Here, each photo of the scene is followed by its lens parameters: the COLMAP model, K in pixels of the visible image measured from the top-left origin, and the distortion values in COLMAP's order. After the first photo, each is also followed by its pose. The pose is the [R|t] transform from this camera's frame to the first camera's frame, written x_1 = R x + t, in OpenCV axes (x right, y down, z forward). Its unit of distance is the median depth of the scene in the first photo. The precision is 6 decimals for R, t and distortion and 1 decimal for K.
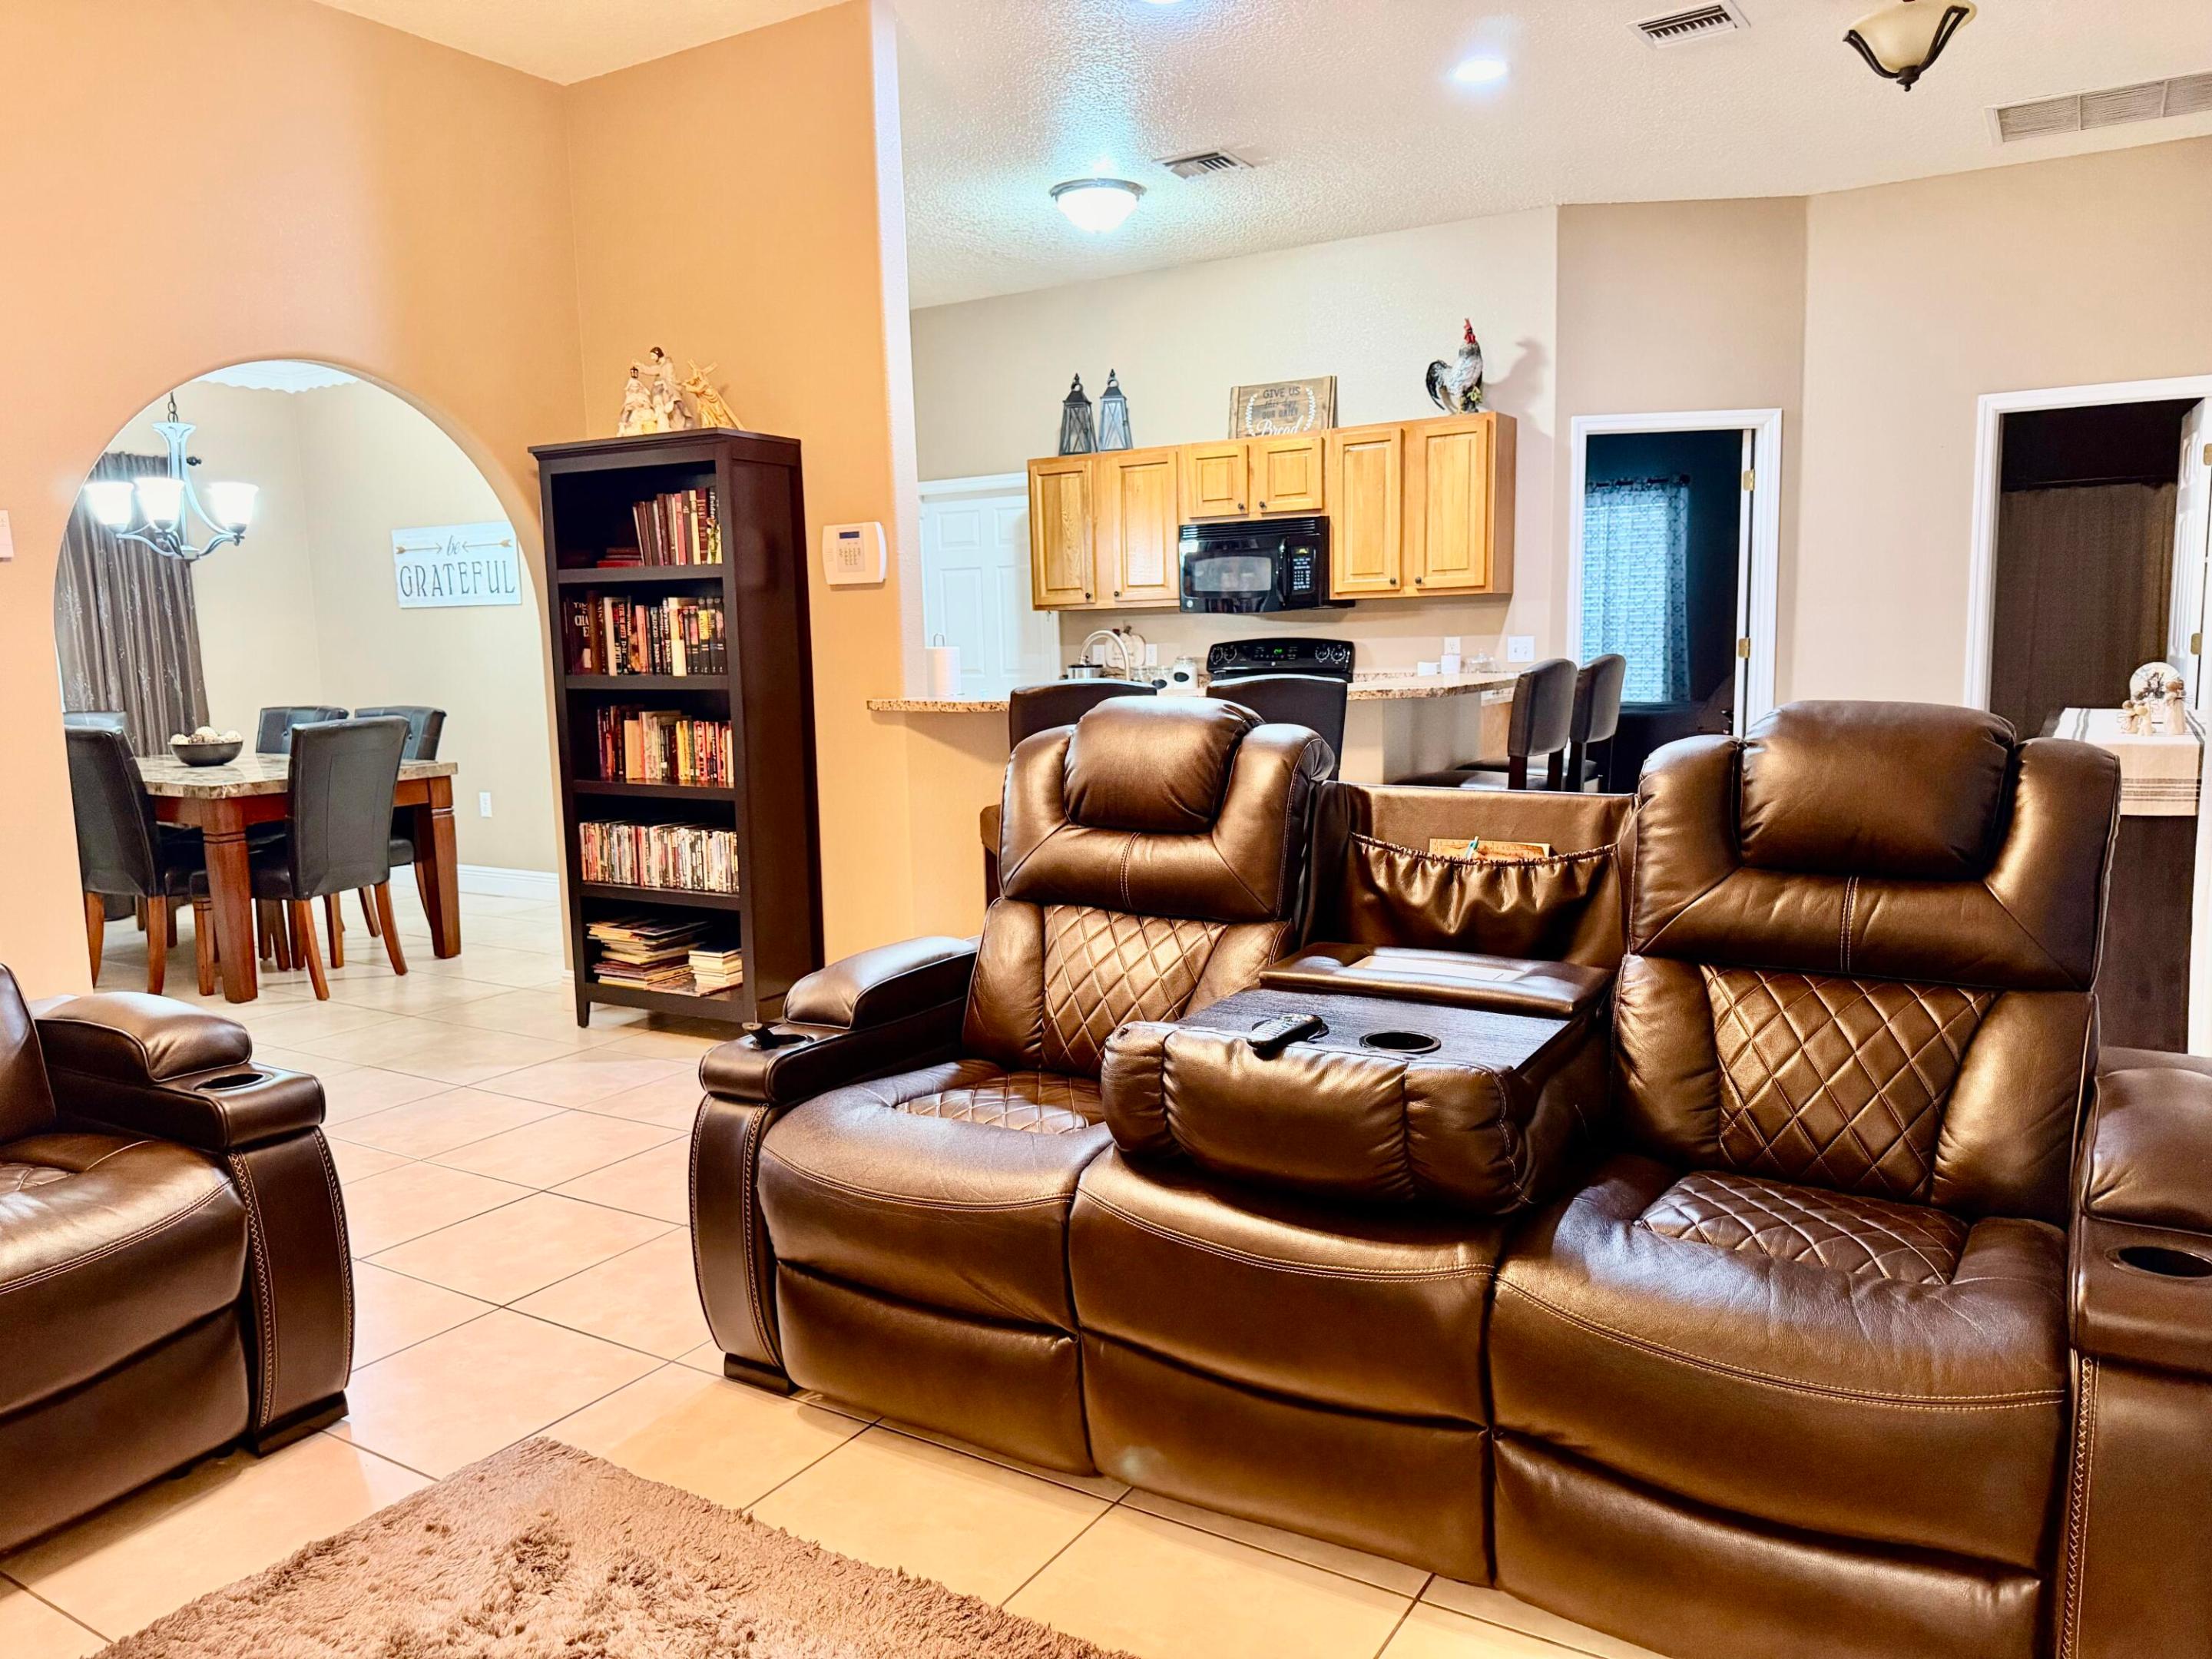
lens RADIAL K [[1553.7, 0, 1083.9], [0, 1553.7, 852.3], [0, 0, 1]] dist [0.069166, -0.096300]
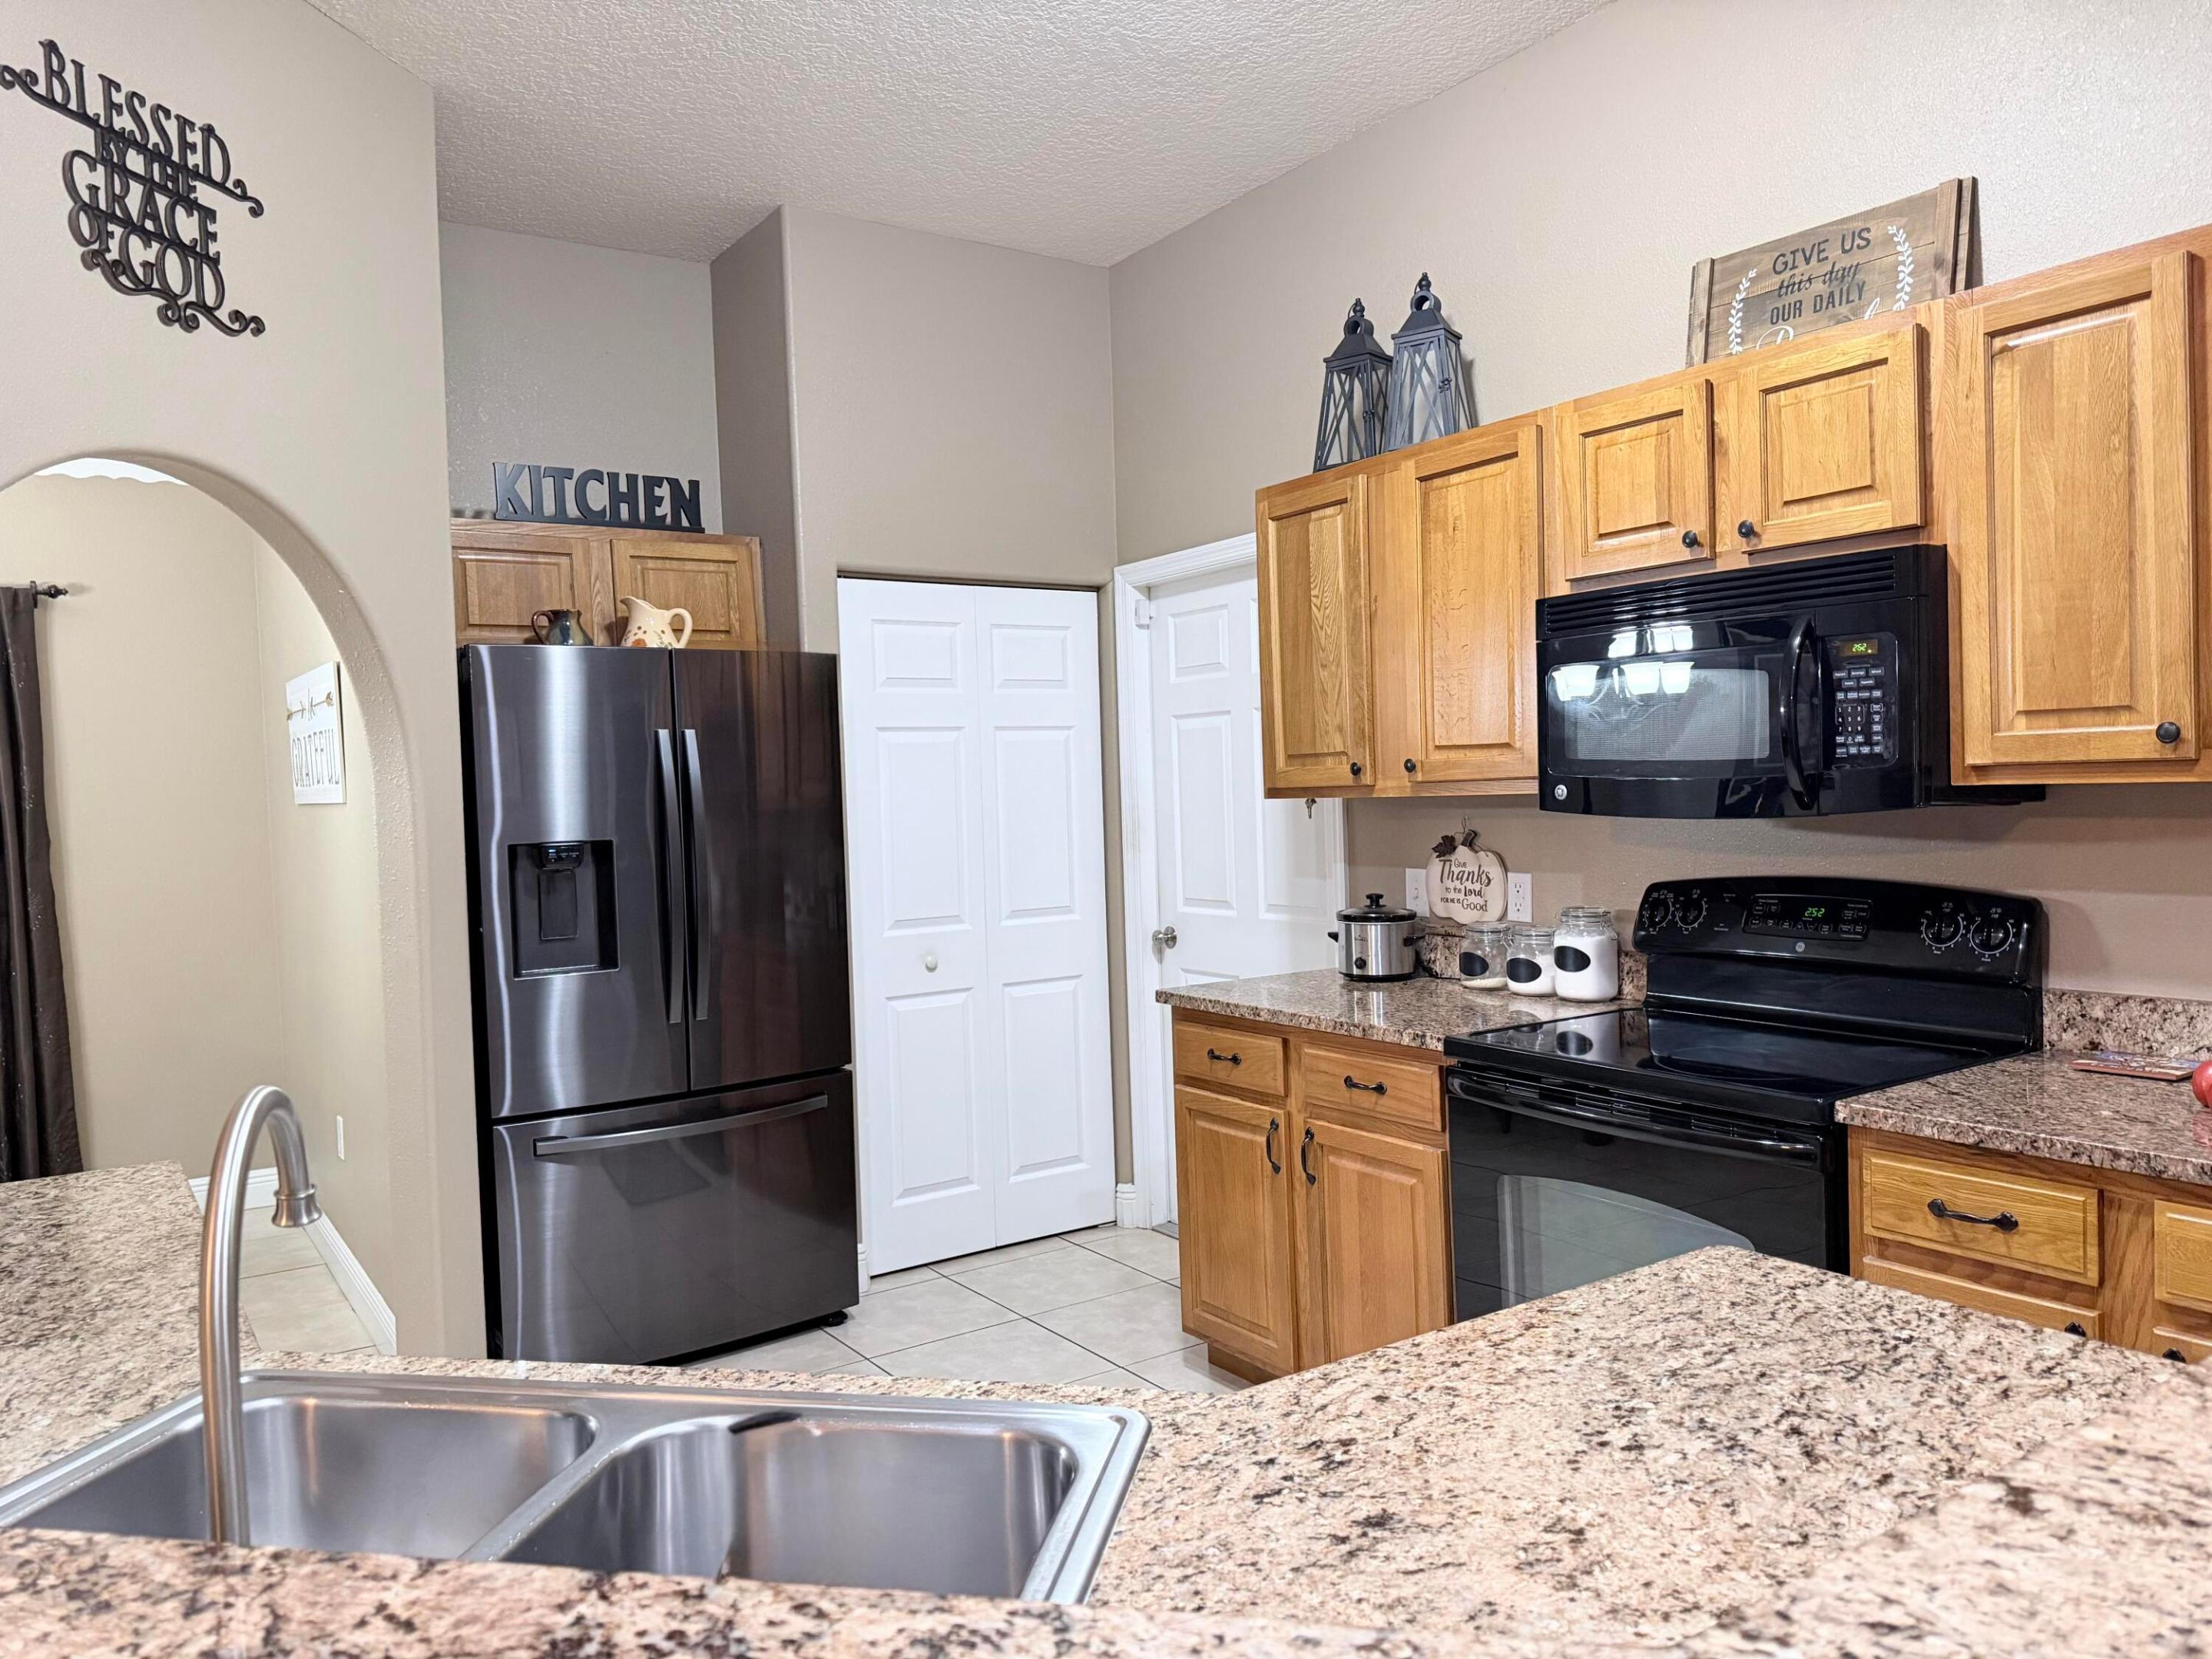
lens RADIAL K [[1553.7, 0, 1099.6], [0, 1553.7, 827.9], [0, 0, 1]] dist [0.069166, -0.096300]
pose [[0.917251, 0.004849, -0.398281, 0.139145], [-0.044514, 0.994910, -0.090403, -0.127711], [0.395815, 0.100651, 0.912798, 0.690150]]
